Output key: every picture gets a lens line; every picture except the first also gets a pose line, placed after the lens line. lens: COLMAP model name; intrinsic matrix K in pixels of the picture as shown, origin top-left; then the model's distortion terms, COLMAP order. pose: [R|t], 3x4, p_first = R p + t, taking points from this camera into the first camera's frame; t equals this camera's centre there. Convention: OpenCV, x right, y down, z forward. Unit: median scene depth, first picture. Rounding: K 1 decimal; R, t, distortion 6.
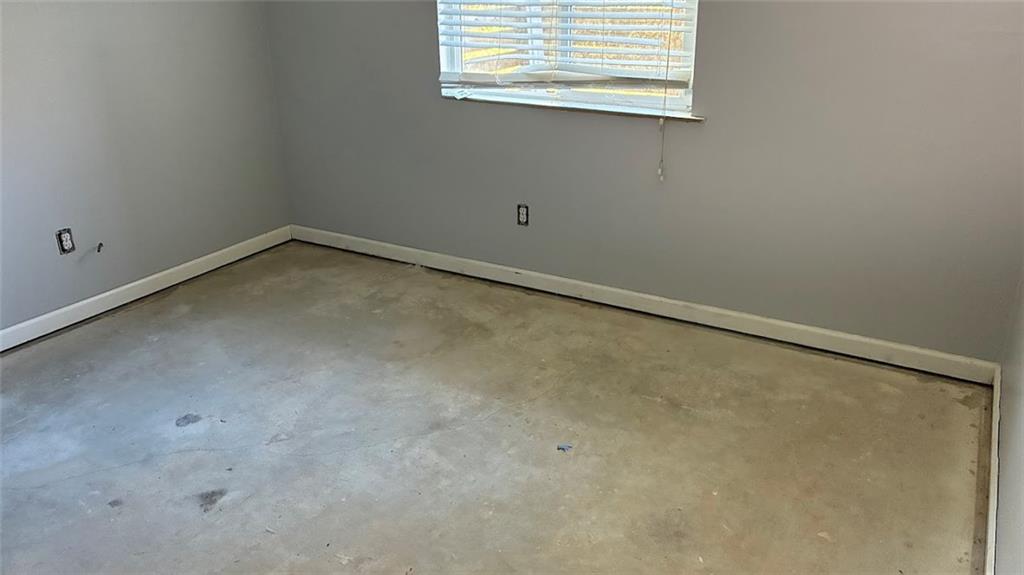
lens RADIAL K [[780.9, 0, 511.6], [0, 780.9, 272.5], [0, 0, 1]] dist [0.037836, -0.052286]
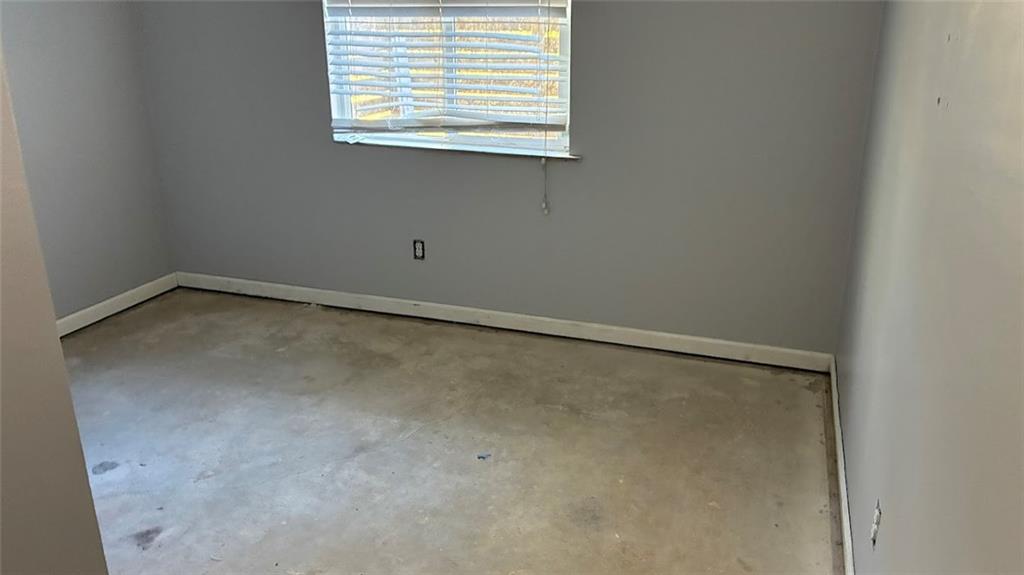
lens RADIAL K [[773.2, 0, 512.0], [0, 773.2, 287.5], [0, 0, 1]] dist [0.016484, 0.003242]
pose [[0.981232, -0.052706, 0.185490, -0.070732], [0.058523, 0.997947, -0.026027, 0.014640], [-0.183738, 0.036394, 0.982301, -0.073295]]
